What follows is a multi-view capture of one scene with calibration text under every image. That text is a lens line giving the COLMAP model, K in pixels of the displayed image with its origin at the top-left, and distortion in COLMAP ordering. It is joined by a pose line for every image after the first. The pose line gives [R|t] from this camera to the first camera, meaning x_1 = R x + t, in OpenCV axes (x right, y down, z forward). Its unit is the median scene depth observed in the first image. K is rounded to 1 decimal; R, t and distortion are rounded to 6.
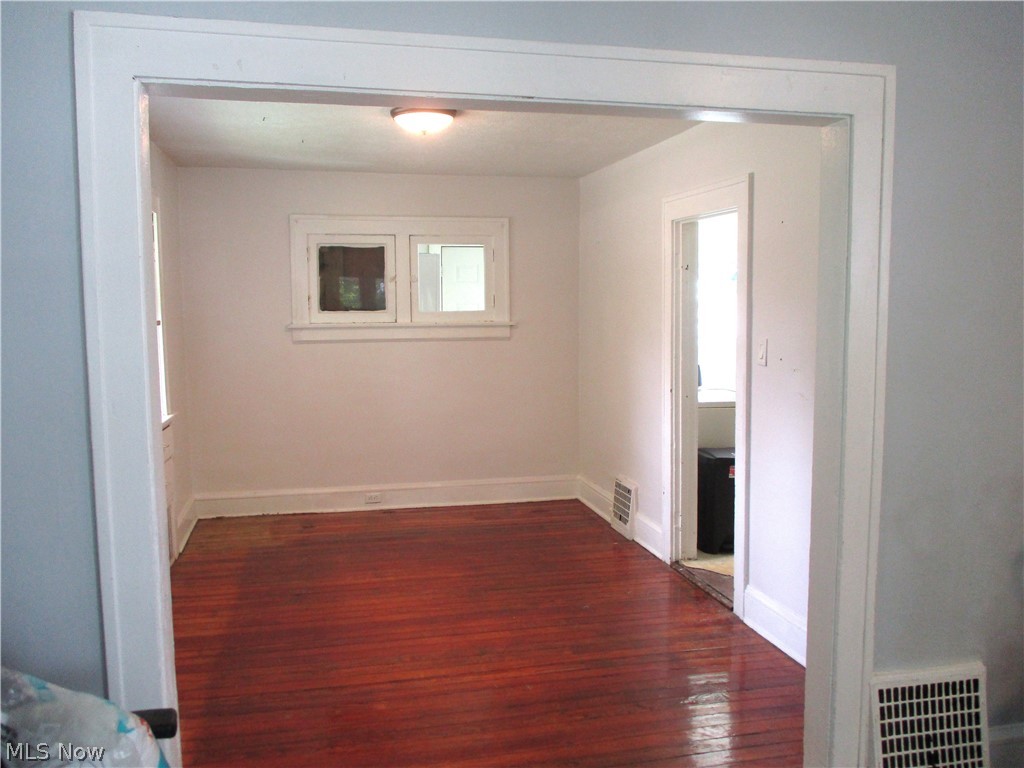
lens RADIAL K [[856.8, 0, 510.6], [0, 856.8, 390.9], [0, 0, 1]] dist [-0.028637, 0.006685]
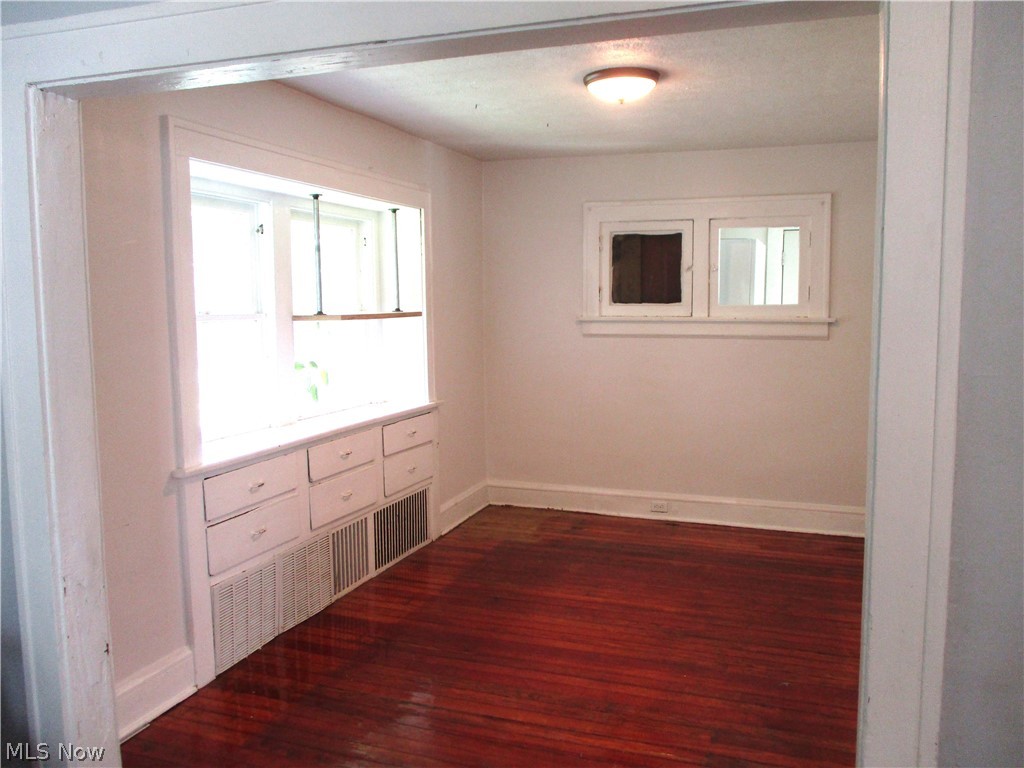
lens RADIAL K [[856.8, 0, 513.1], [0, 856.8, 380.3], [0, 0, 1]] dist [-0.028637, 0.006685]
pose [[0.841102, 0.056834, -0.537882, 0.223923], [-0.056242, 0.998263, 0.017531, -0.020543], [0.537945, 0.015506, 0.842838, 0.158094]]
